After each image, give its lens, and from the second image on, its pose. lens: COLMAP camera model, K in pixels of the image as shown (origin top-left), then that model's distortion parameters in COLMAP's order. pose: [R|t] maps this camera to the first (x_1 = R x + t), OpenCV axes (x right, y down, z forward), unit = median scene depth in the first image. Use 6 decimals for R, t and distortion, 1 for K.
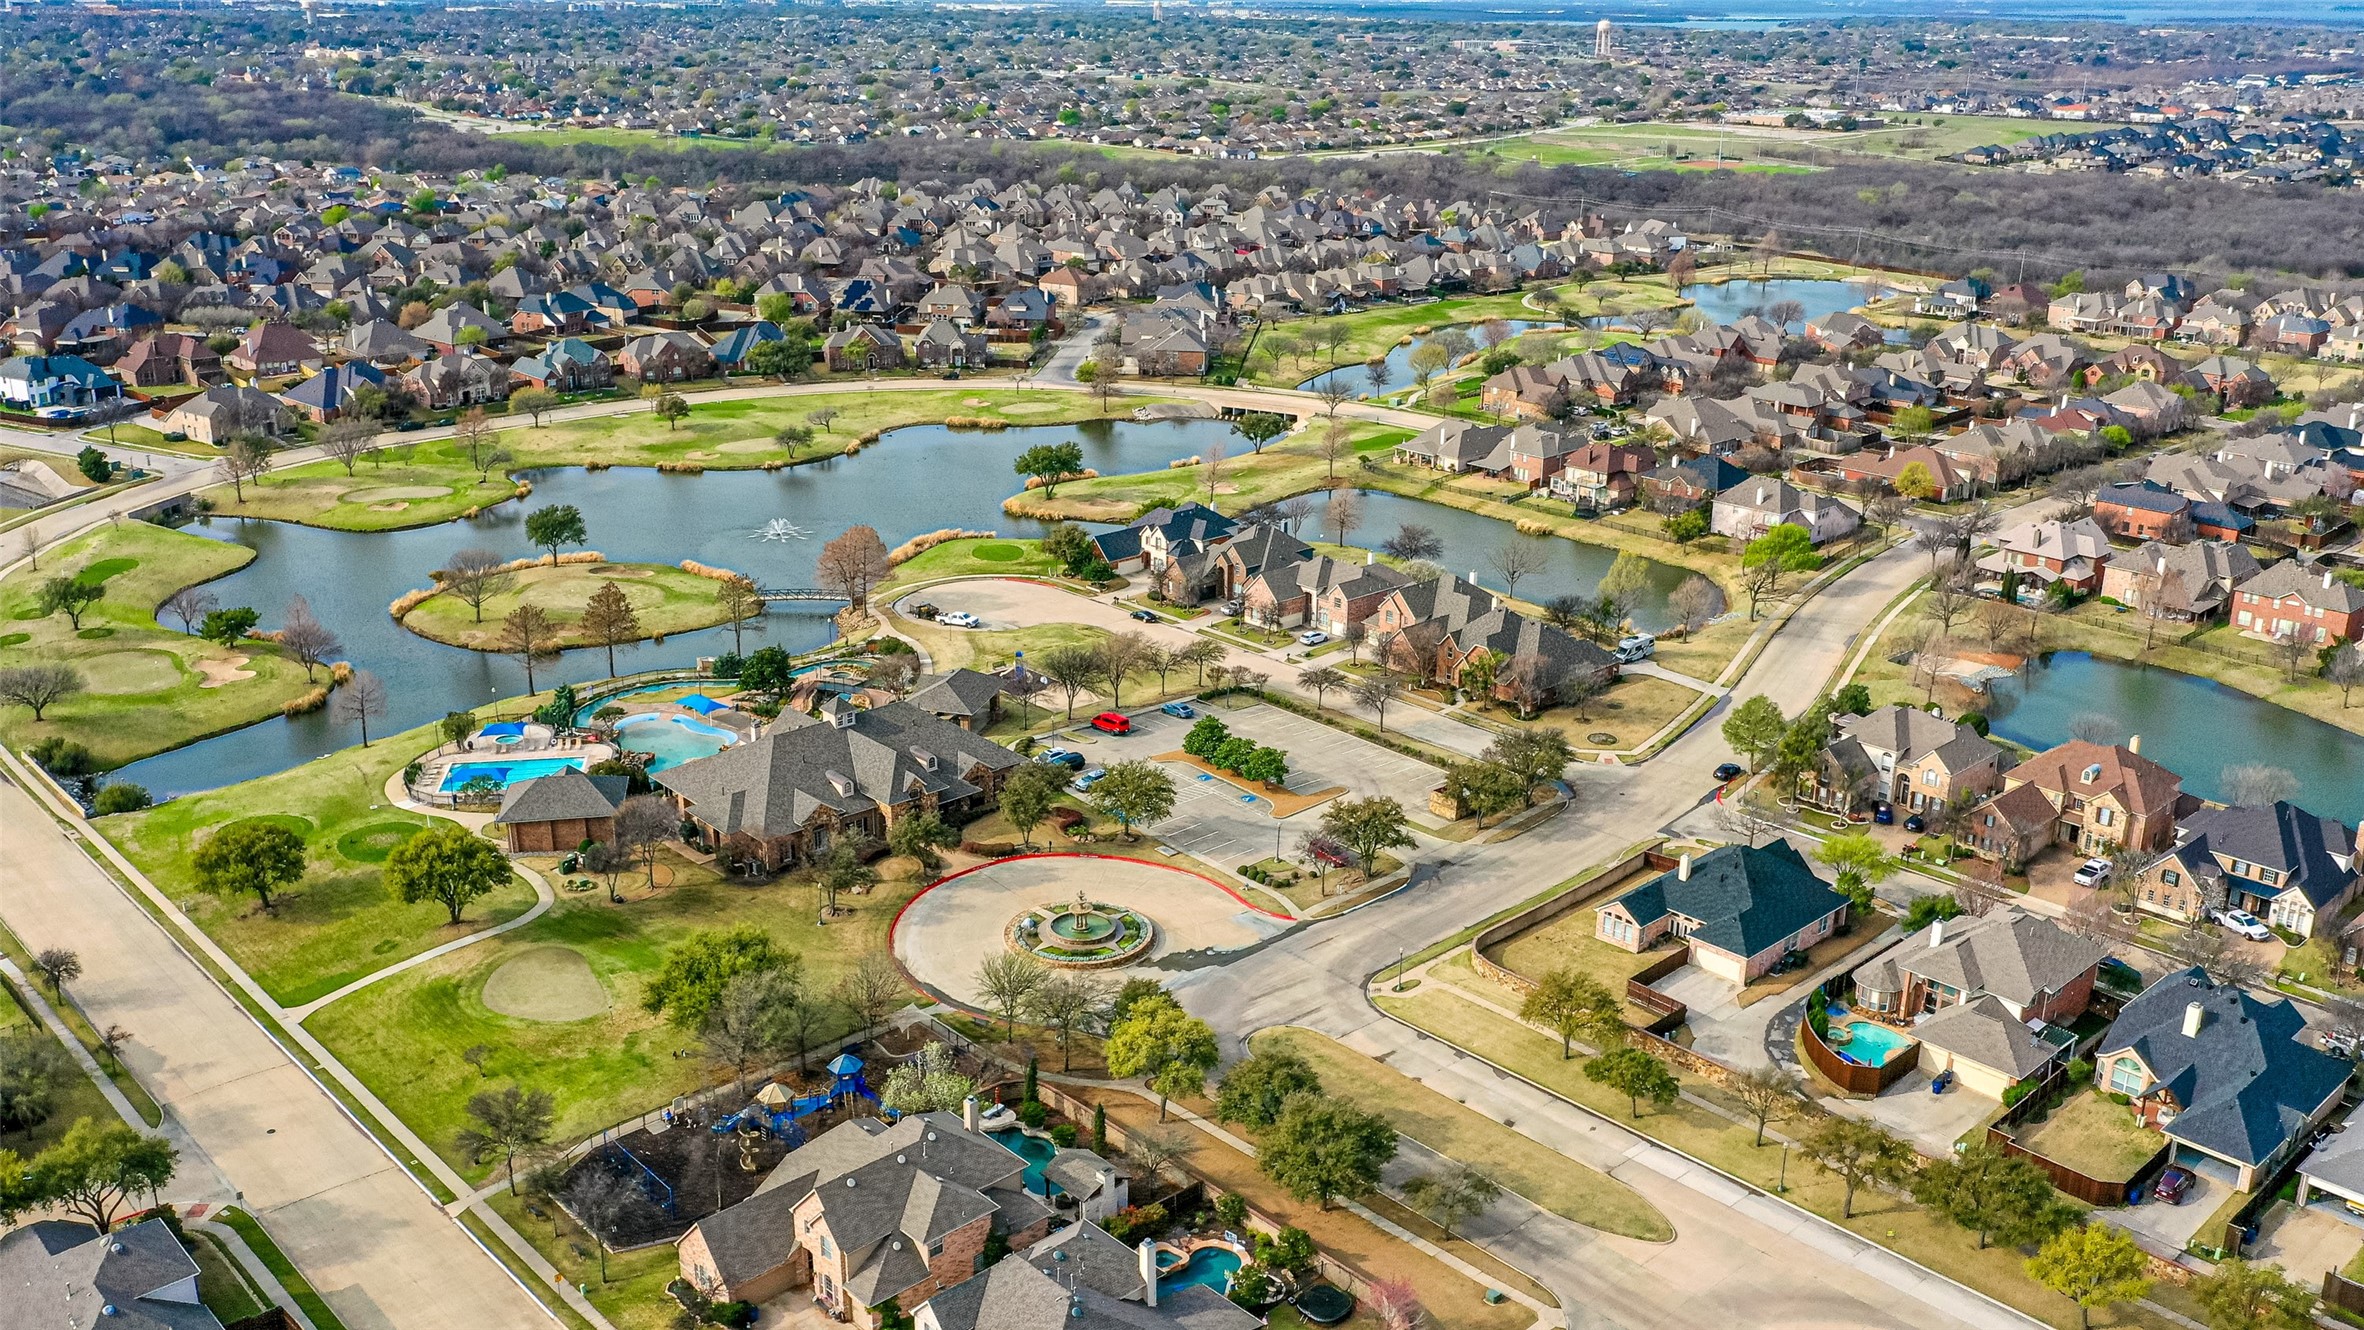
lens RADIAL K [[1925.8, 0, 1182.0], [0, 1925.8, 665.0], [0, 0, 1]] dist [-0.004210, 0.005377]
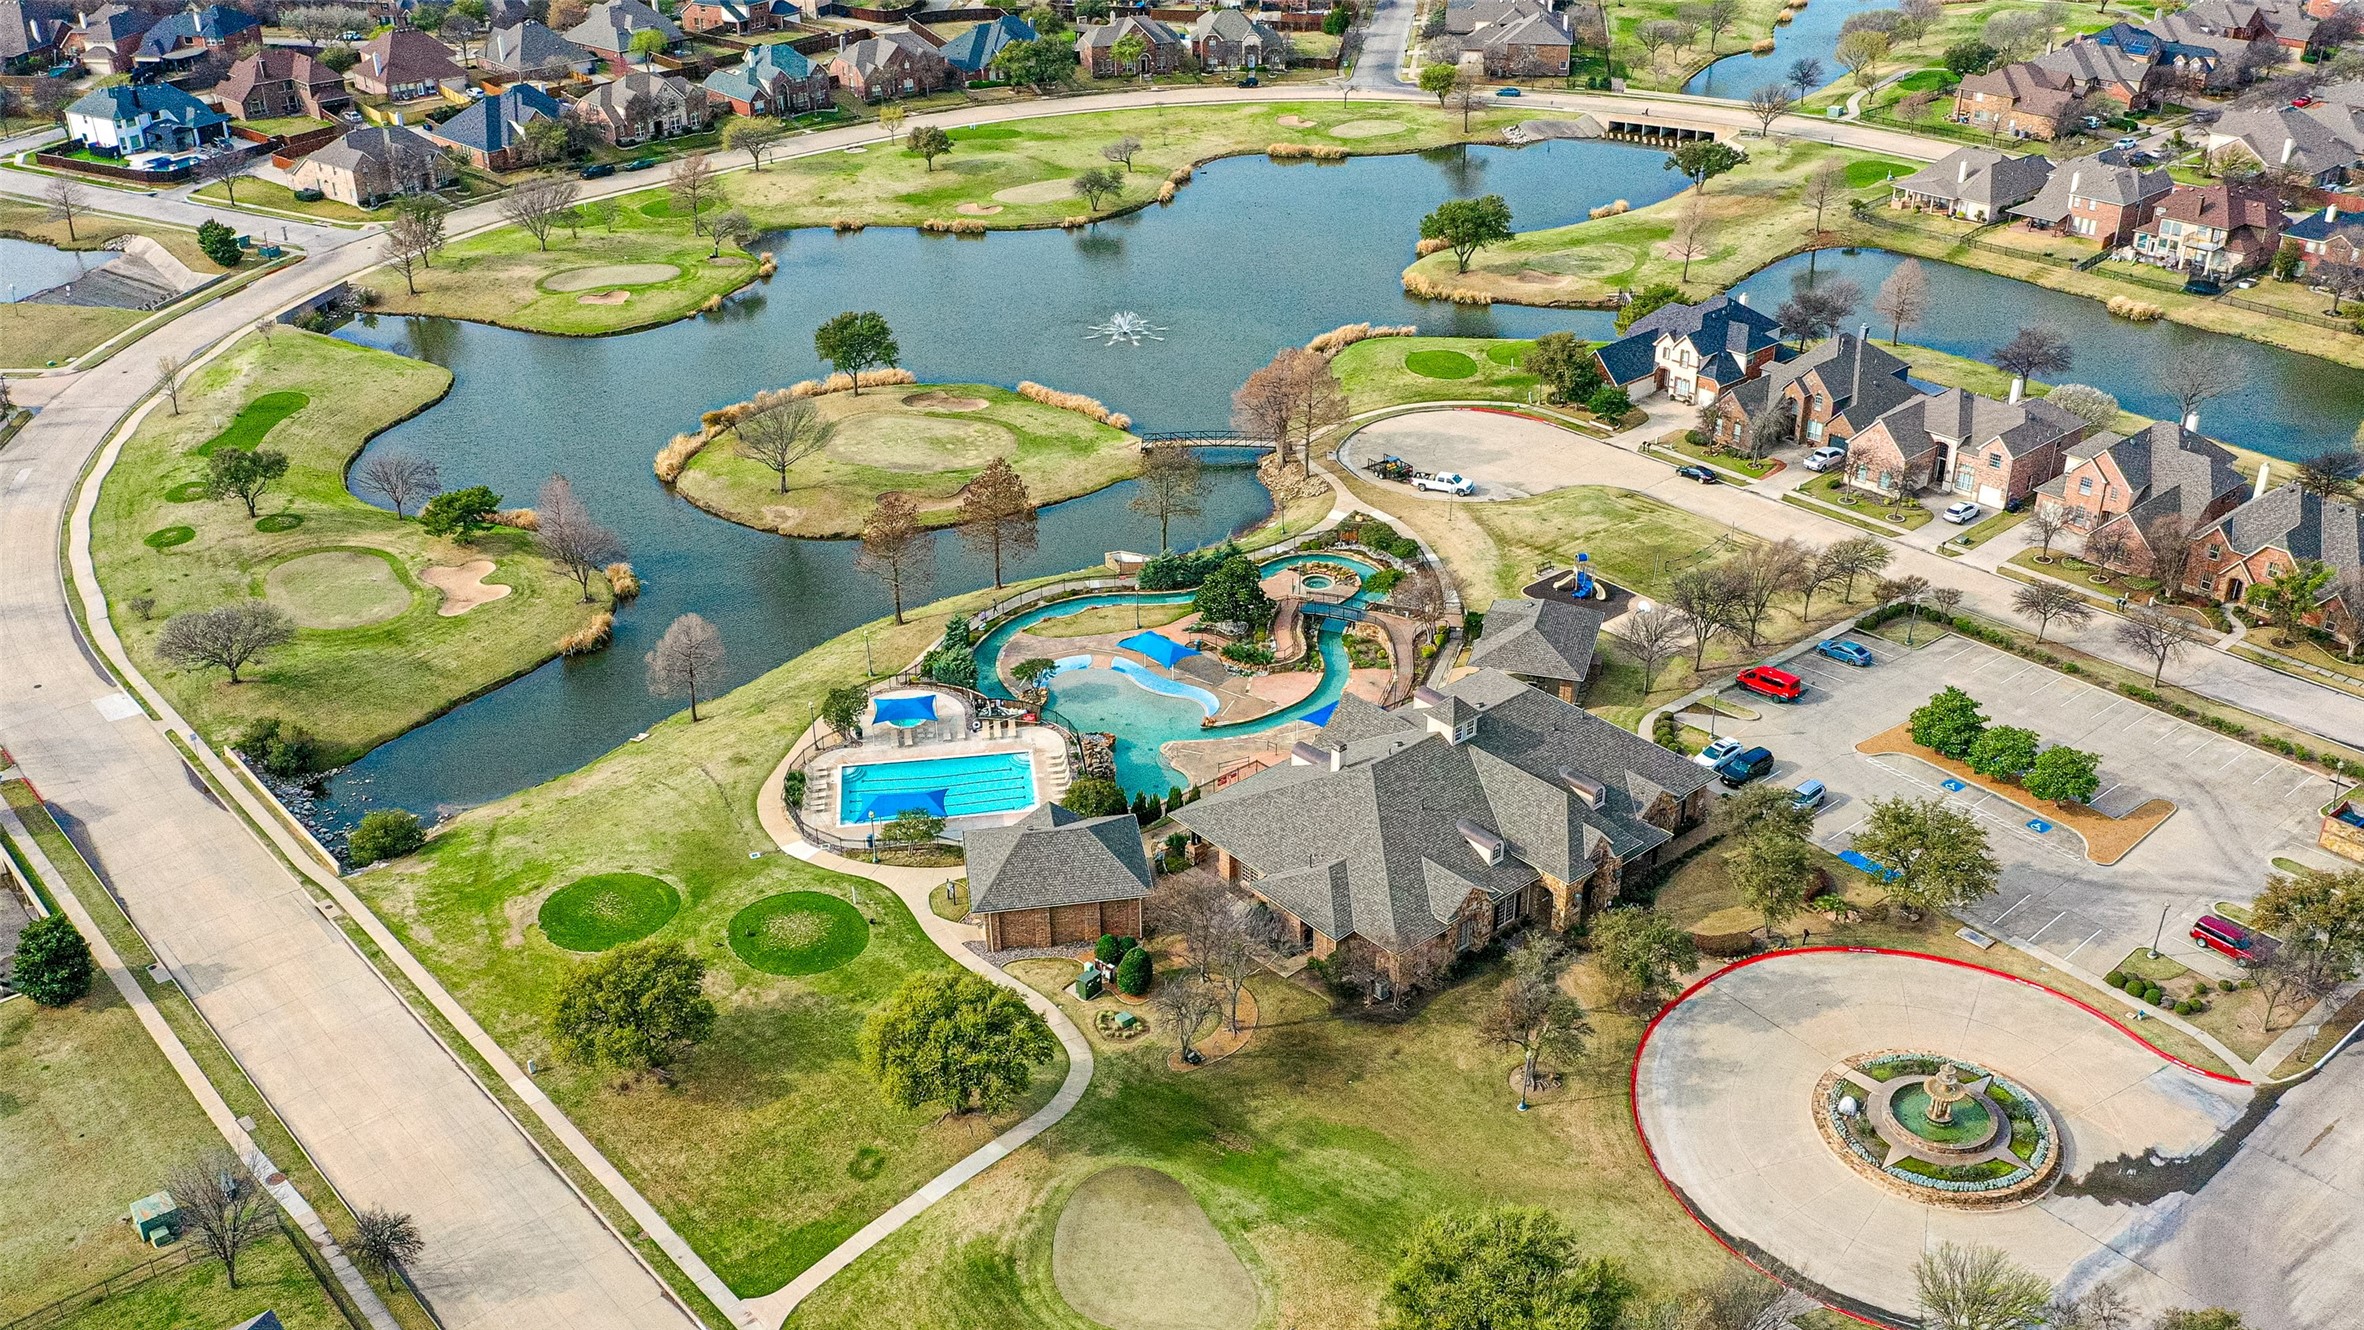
lens RADIAL K [[2018.0, 0, 1182.0], [0, 2018.0, 665.0], [0, 0, 1]] dist [-0.004573, 0.003775]
pose [[0.998983, -0.003265, -0.044977, -0.164360], [0.010487, 0.986851, 0.161290, -0.072128], [0.043859, -0.161597, 0.985882, 0.220354]]
